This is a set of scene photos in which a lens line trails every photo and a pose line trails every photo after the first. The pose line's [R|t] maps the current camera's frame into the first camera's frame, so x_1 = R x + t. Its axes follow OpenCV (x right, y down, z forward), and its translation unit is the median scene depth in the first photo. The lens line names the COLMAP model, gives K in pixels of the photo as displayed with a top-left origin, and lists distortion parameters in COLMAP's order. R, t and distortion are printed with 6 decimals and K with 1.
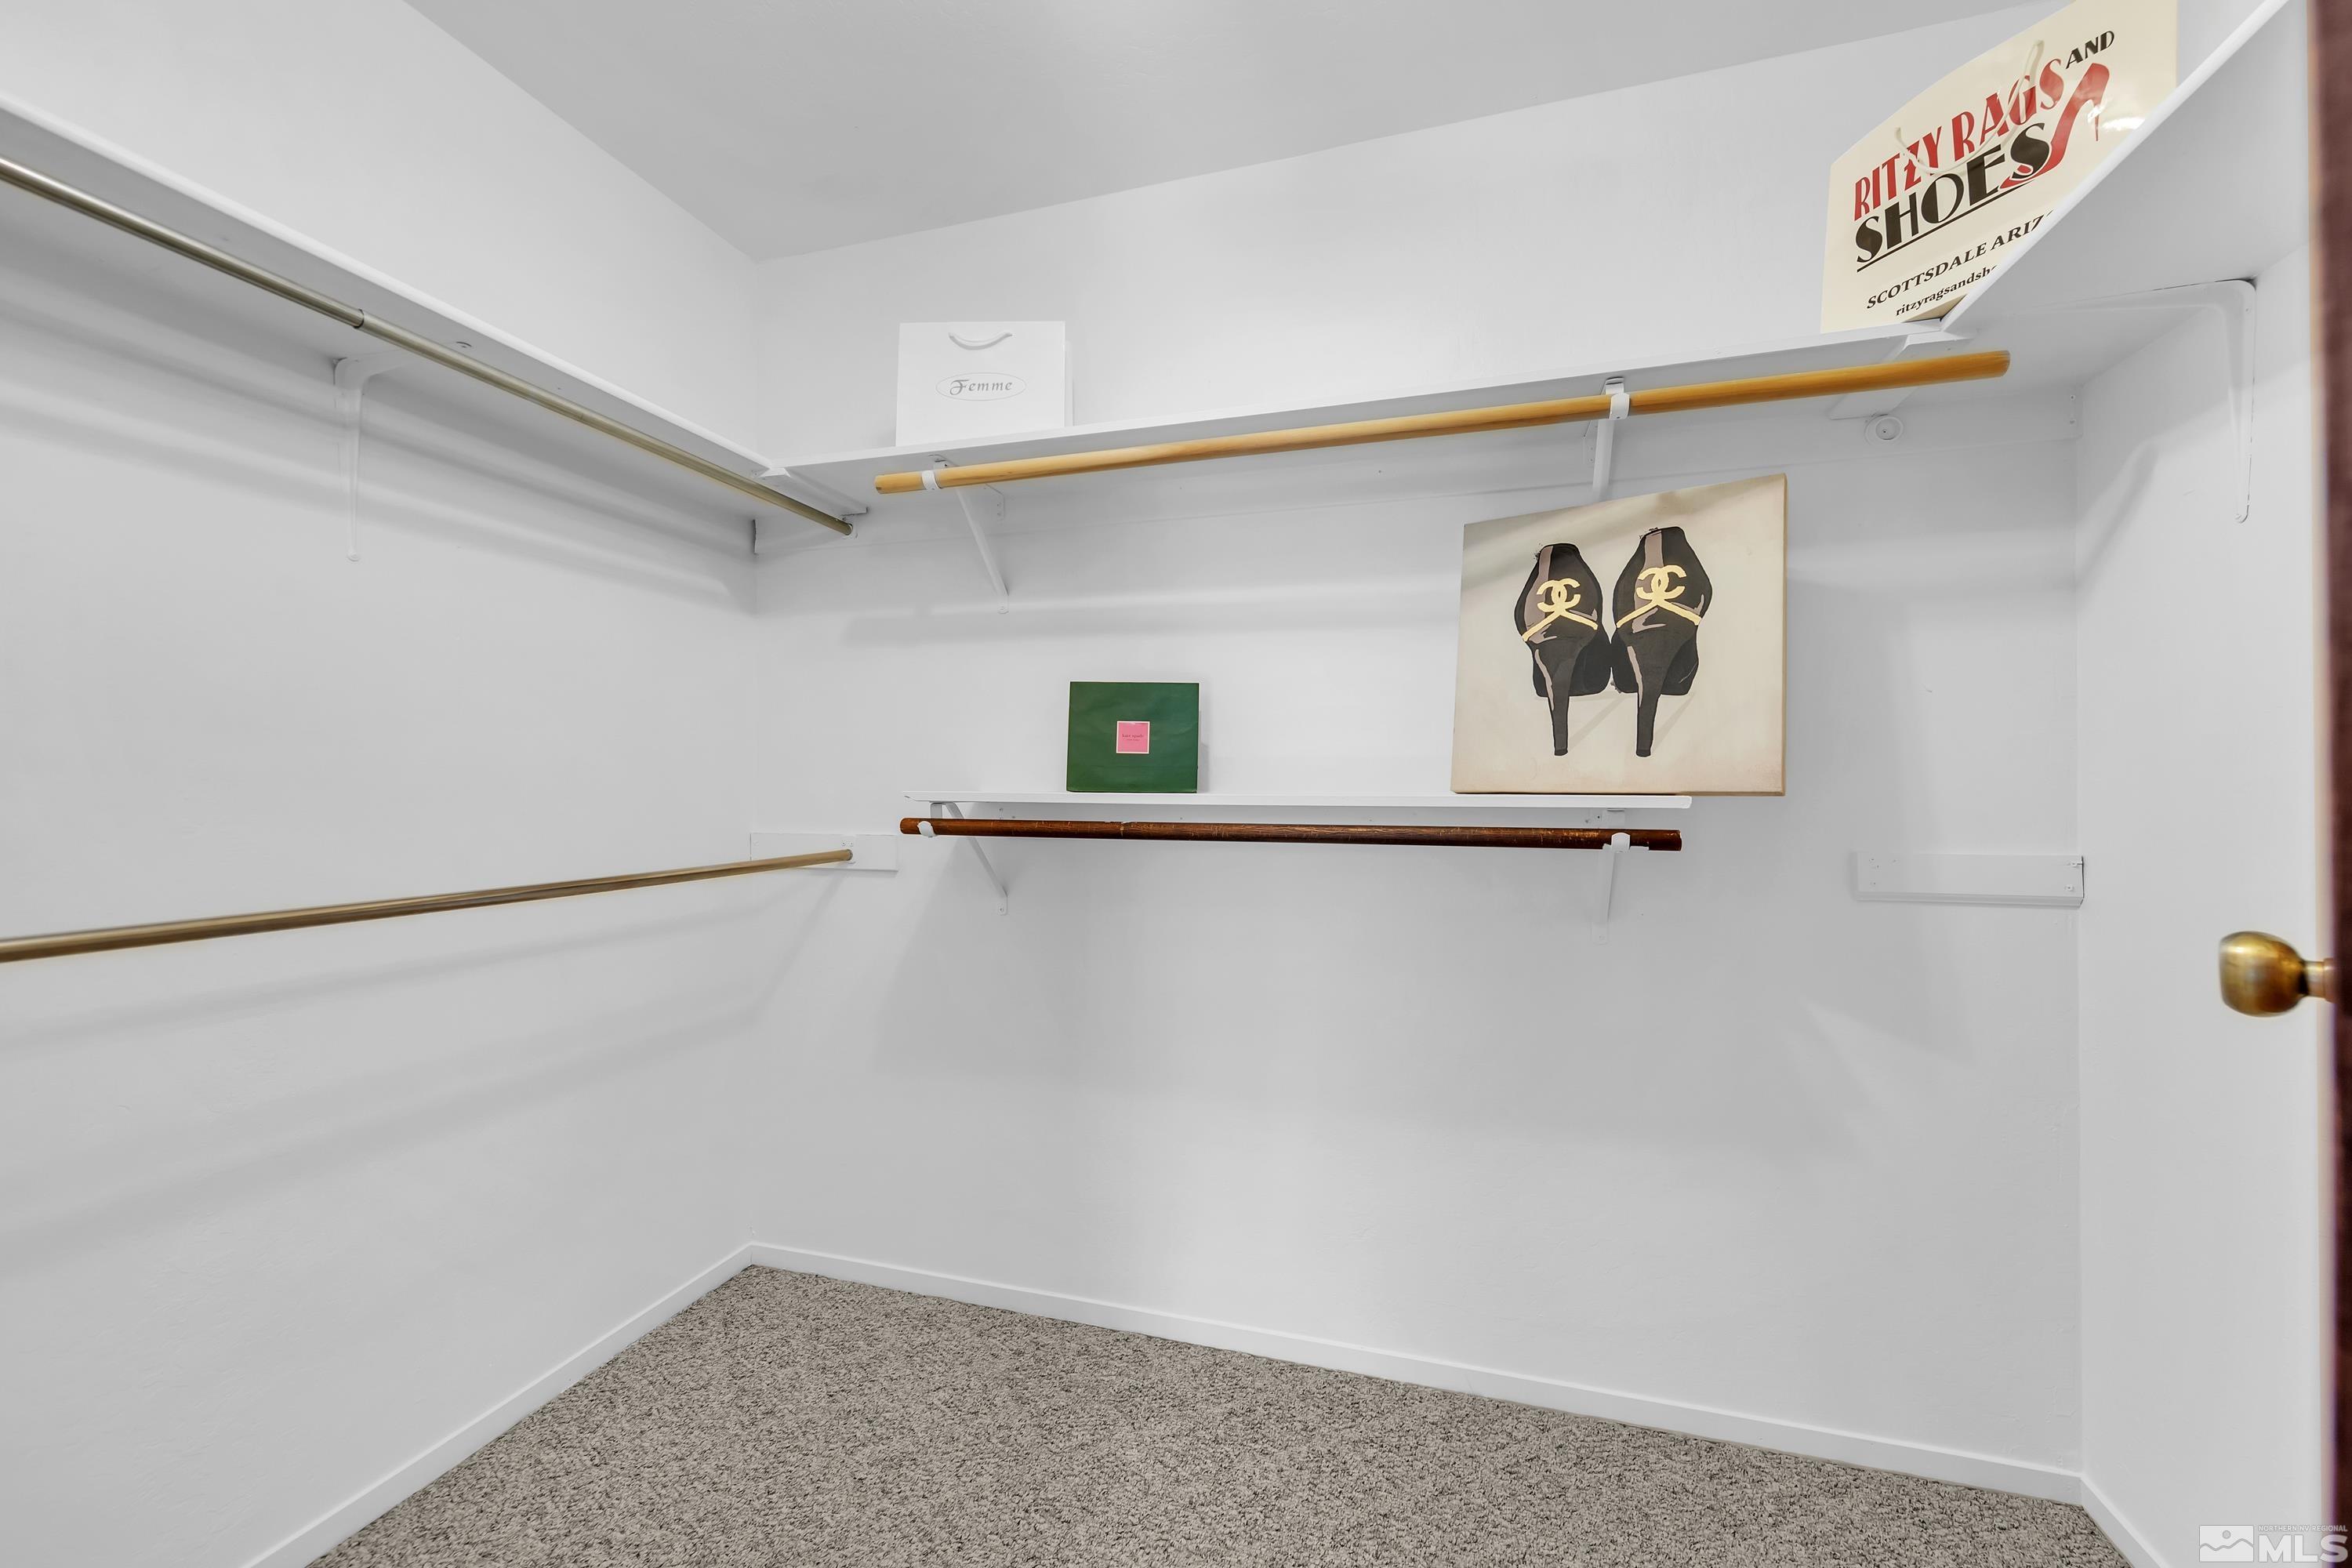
lens RADIAL K [[919.1, 0, 1170.2], [0, 919.1, 781.1], [0, 0, 1]] dist [0.007166, -0.000128]
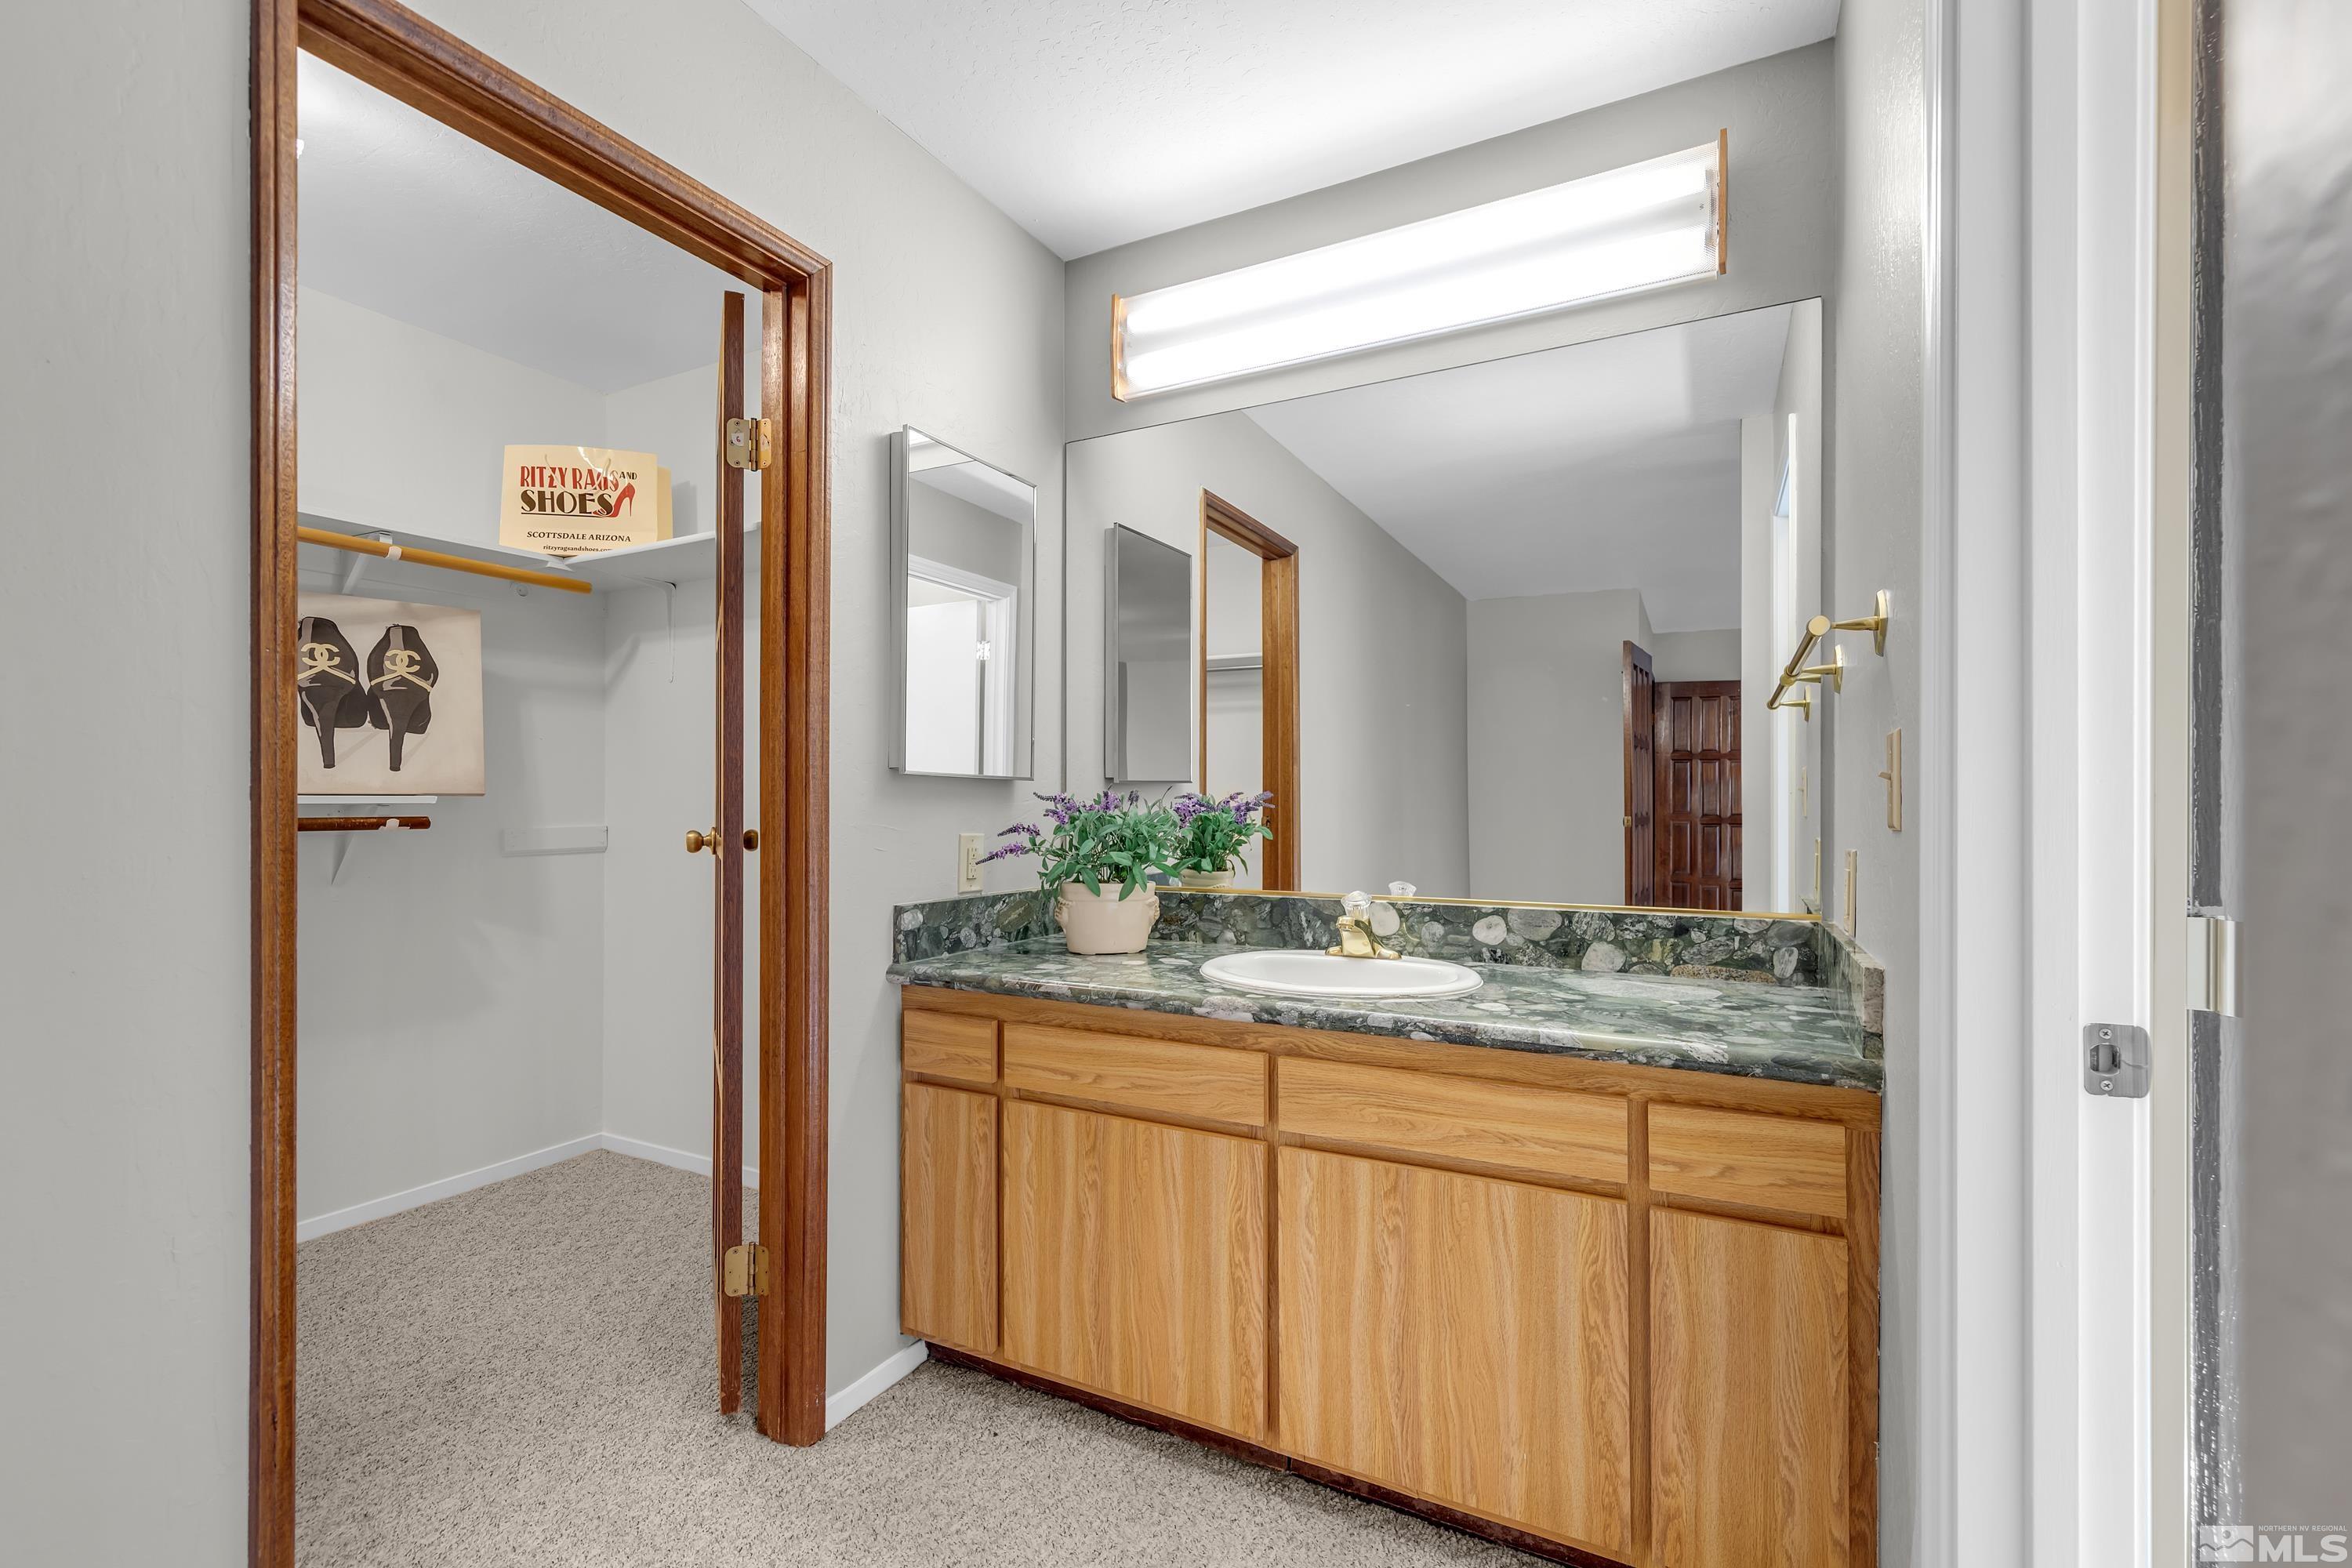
lens RADIAL K [[987.0, 0, 1216.3], [0, 987.0, 796.0], [0, 0, 1]] dist [0.000389, -0.000048]
pose [[0.158827, 0.000392, 0.987306, -0.913595], [-0.009314, 0.999956, 0.001102, 0.001024], [-0.987263, -0.009371, 0.158824, -0.642804]]
